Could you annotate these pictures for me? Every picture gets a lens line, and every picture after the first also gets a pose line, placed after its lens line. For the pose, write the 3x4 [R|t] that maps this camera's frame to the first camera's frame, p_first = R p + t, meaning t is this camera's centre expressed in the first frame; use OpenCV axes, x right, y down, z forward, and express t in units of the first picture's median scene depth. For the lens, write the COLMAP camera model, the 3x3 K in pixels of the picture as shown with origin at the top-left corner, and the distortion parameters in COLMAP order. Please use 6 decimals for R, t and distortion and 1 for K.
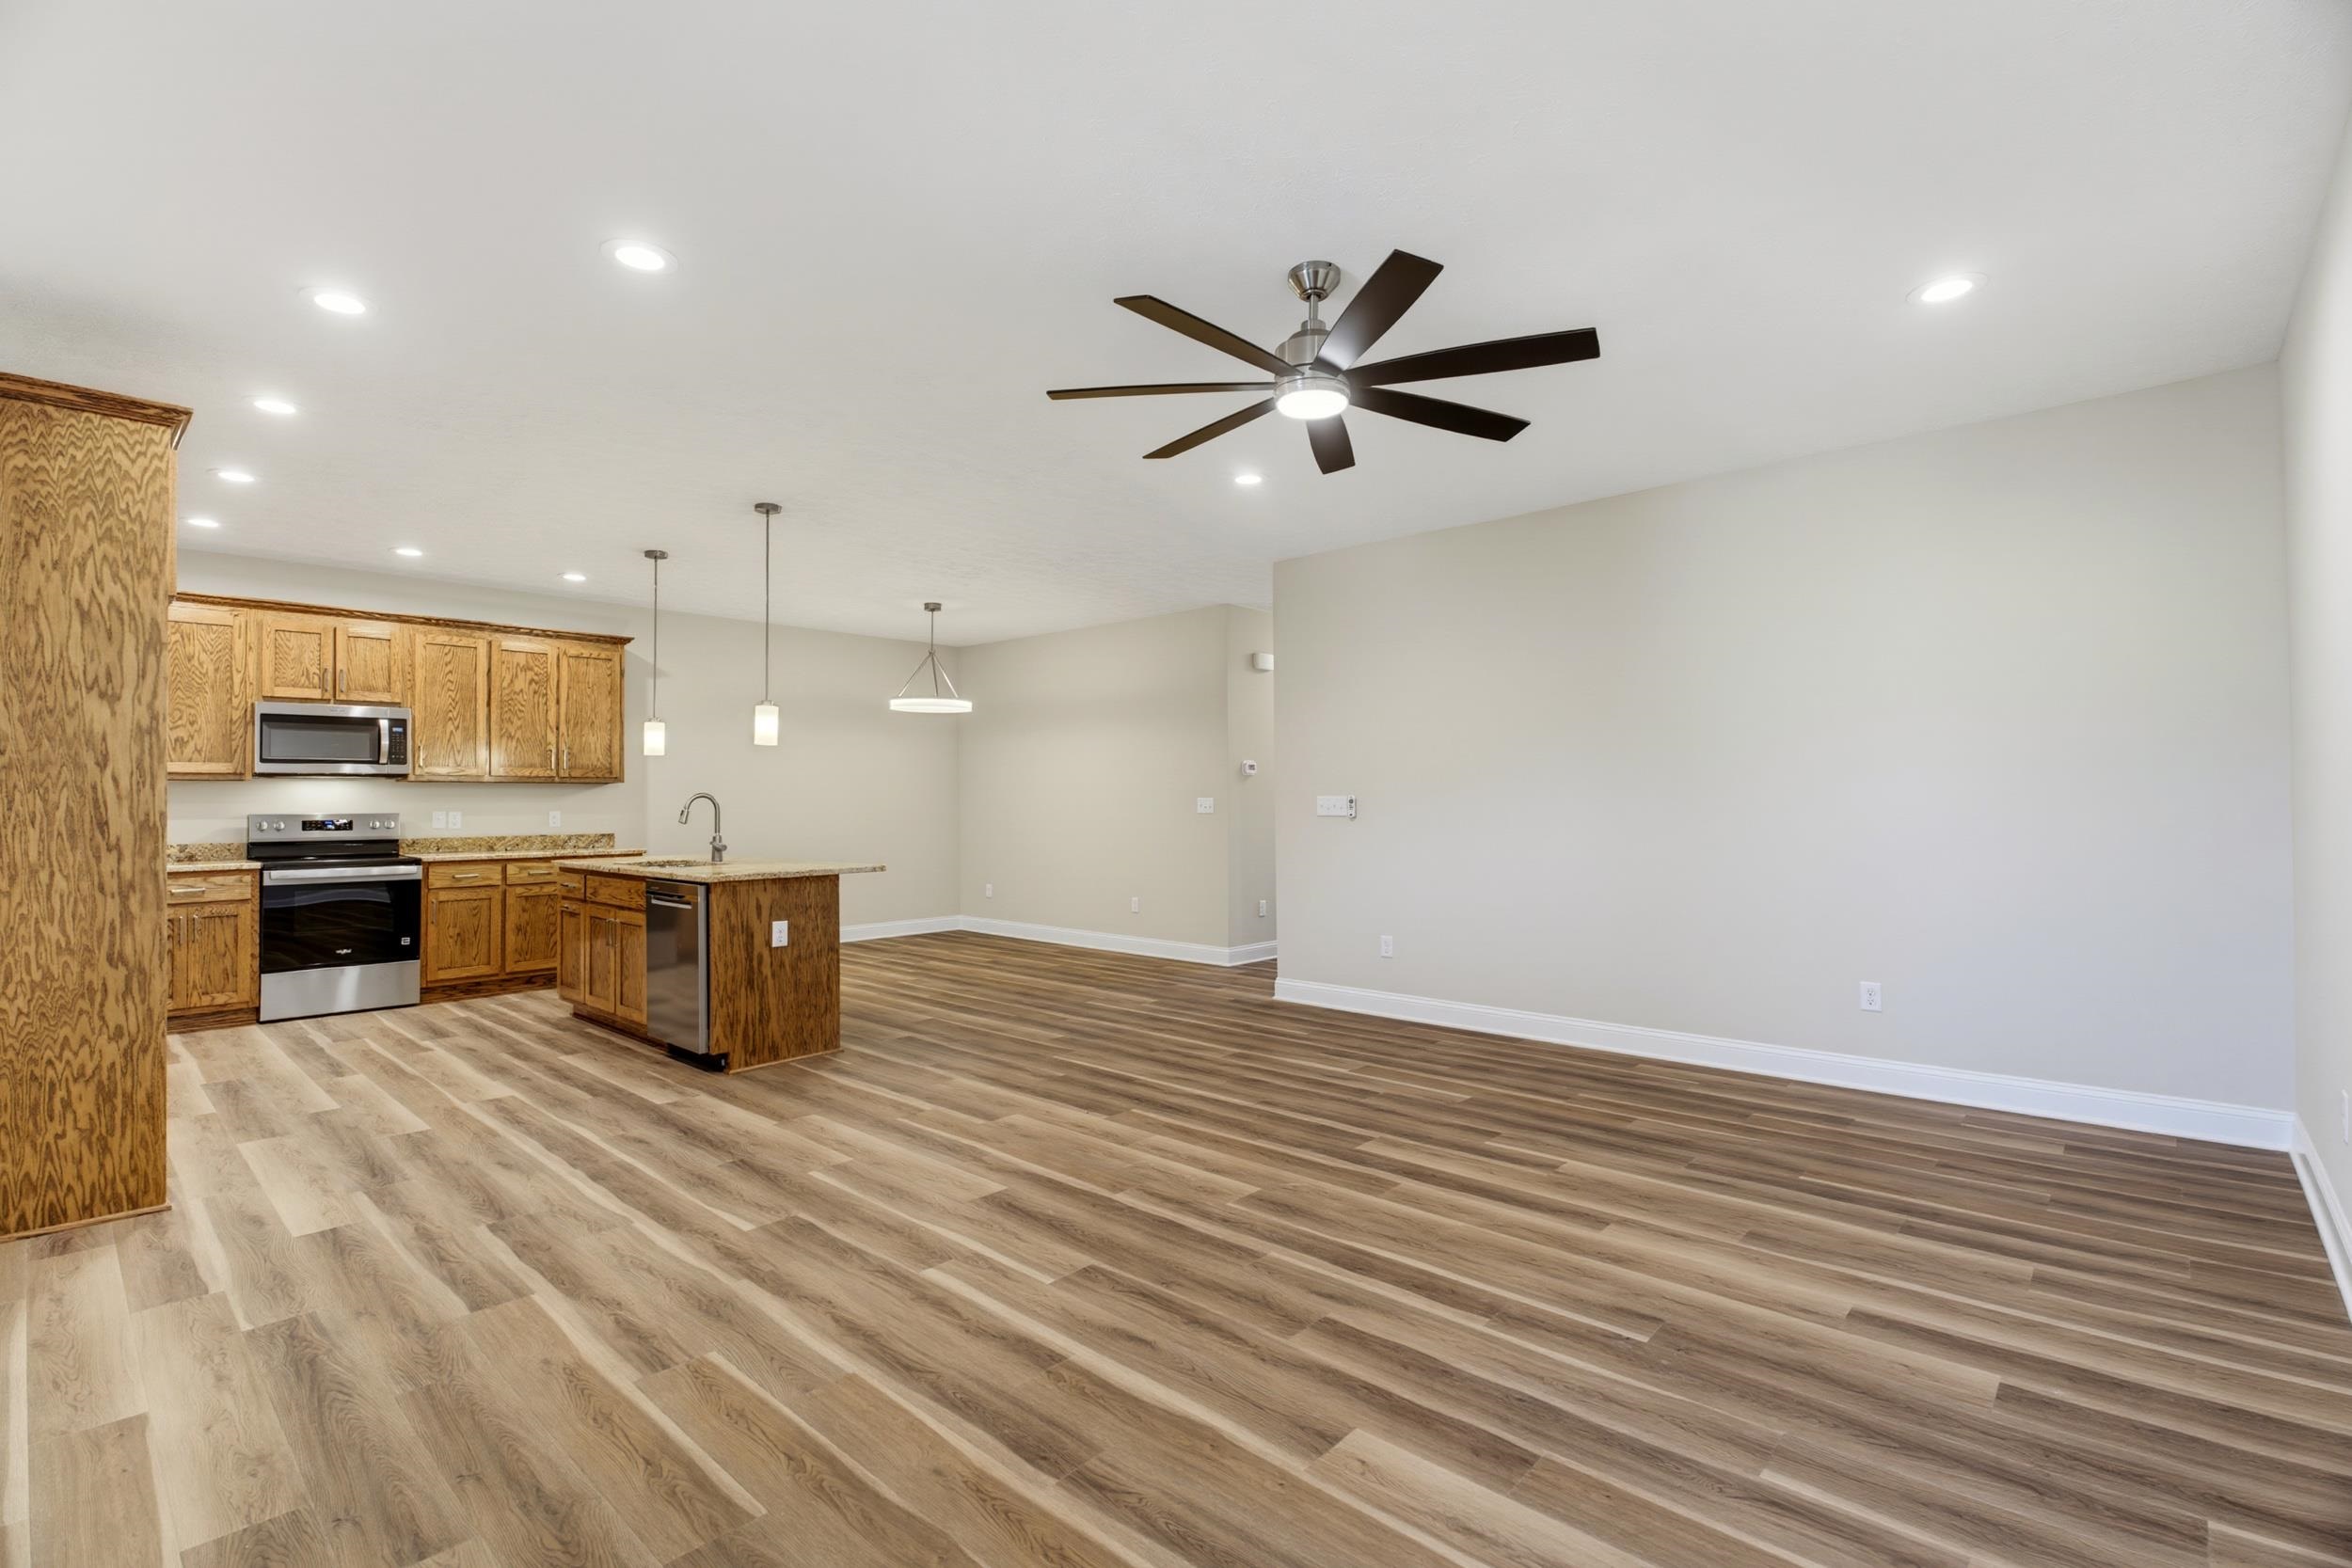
lens RADIAL K [[1067.2, 0, 1166.9], [0, 1067.2, 780.5], [0, 0, 1]] dist [0.002225, -0.000268]
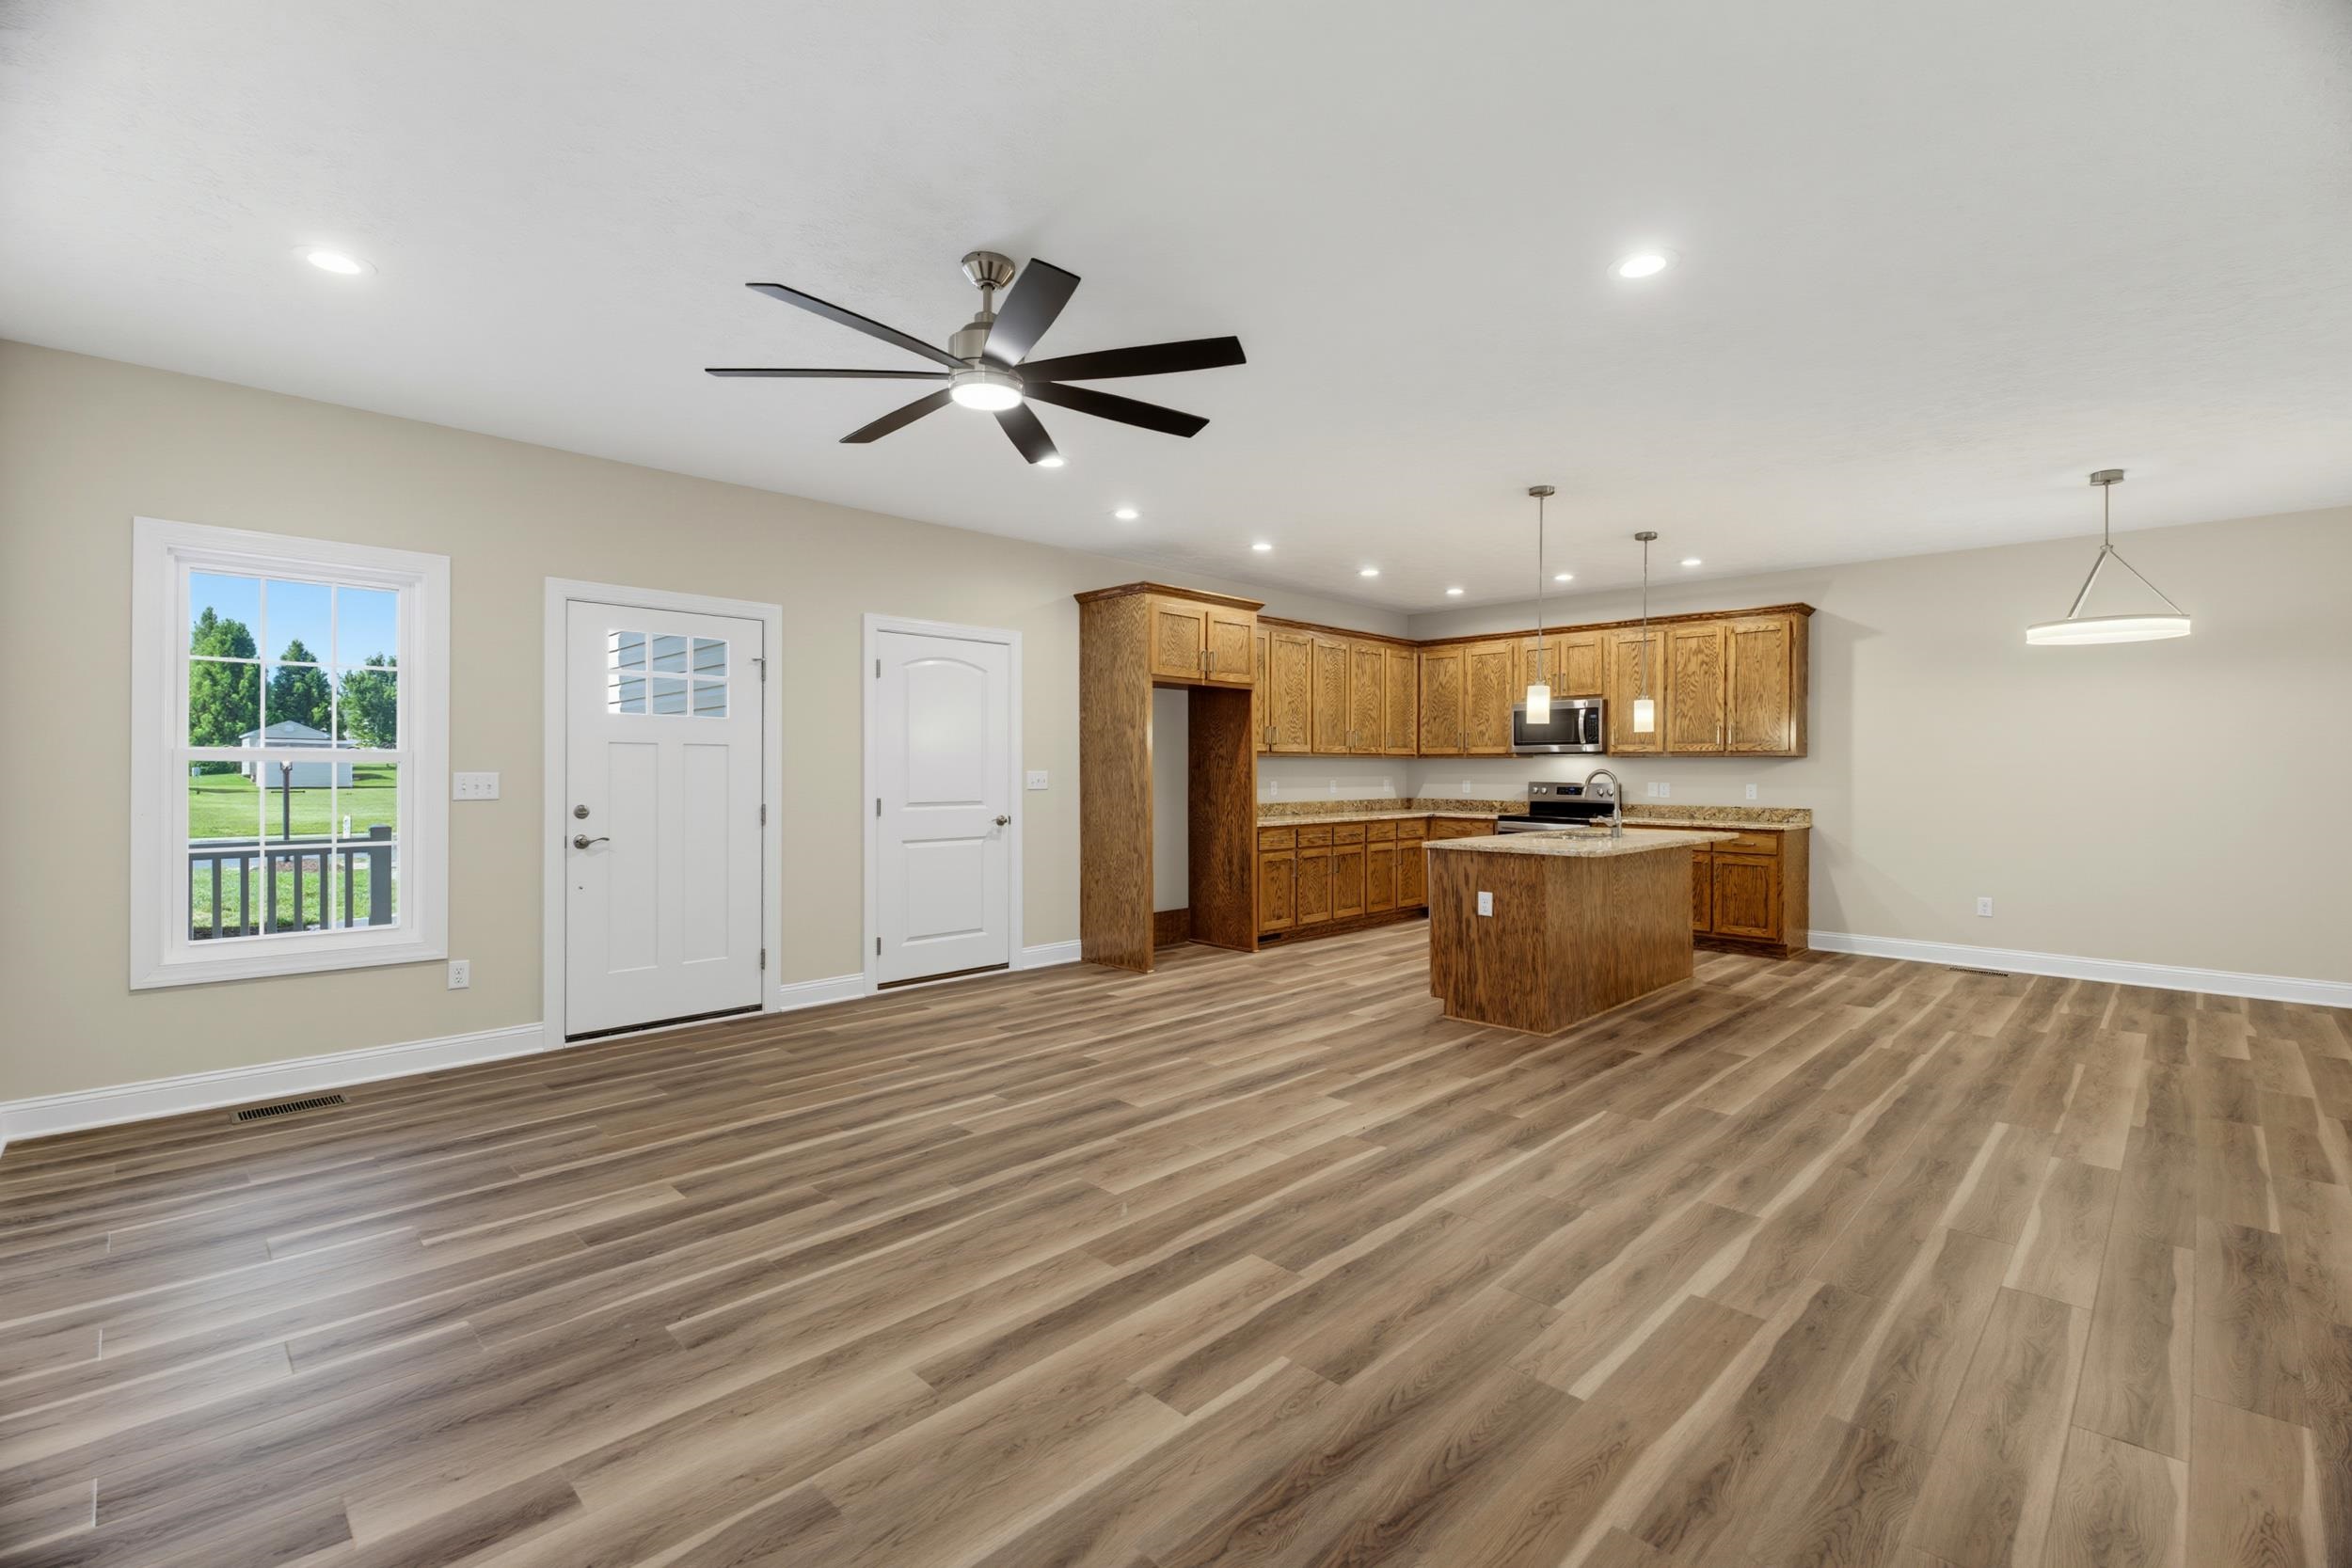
lens RADIAL K [[1033.5, 0, 1172.1], [0, 1033.5, 768.6], [0, 0, 1]] dist [-0.000268, -0.000708]
pose [[-0.039042, 0.005165, -0.999224, 0.888444], [0.017747, 0.999832, 0.004475, -0.001041], [0.999080, -0.017559, -0.039127, 0.964737]]
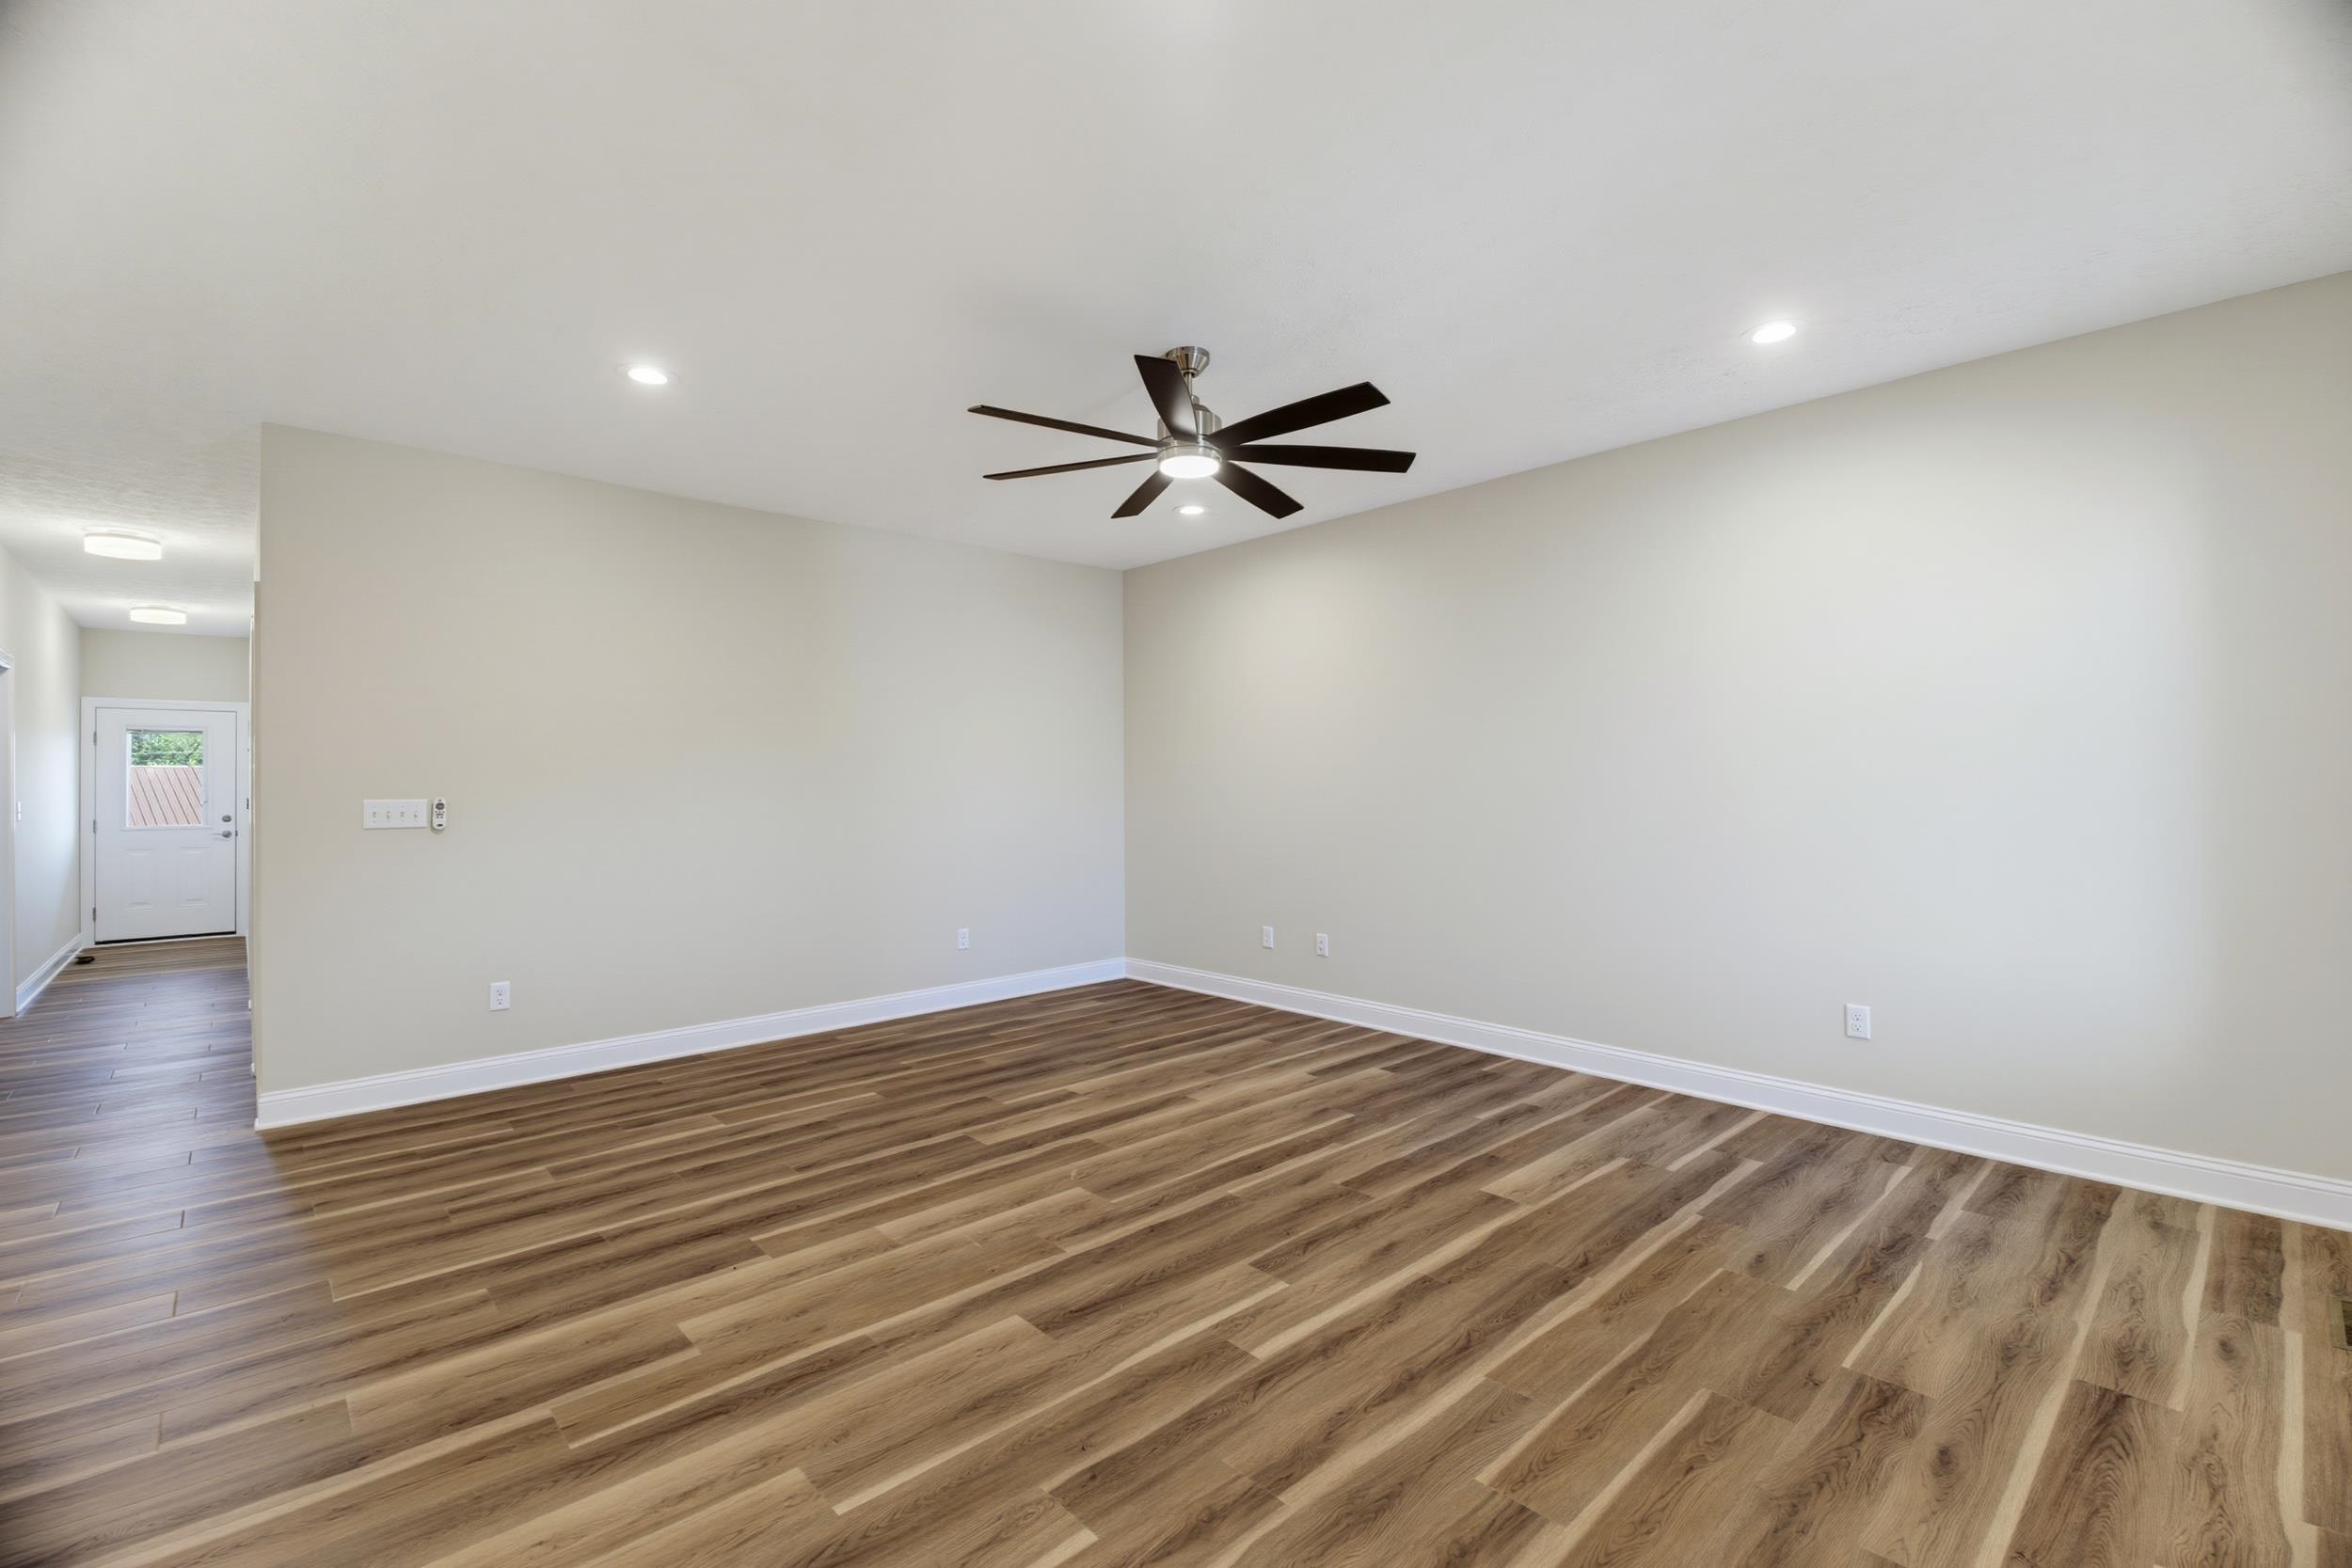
lens RADIAL K [[1023.9, 0, 1172.5], [0, 1023.9, 793.4], [0, 0, 1]] dist [-0.001042, -0.000559]
pose [[0.076422, -0.003749, 0.997068, -0.775479], [-0.015355, 0.999870, 0.004936, -0.000140], [-0.996957, -0.015687, 0.076355, 0.742584]]
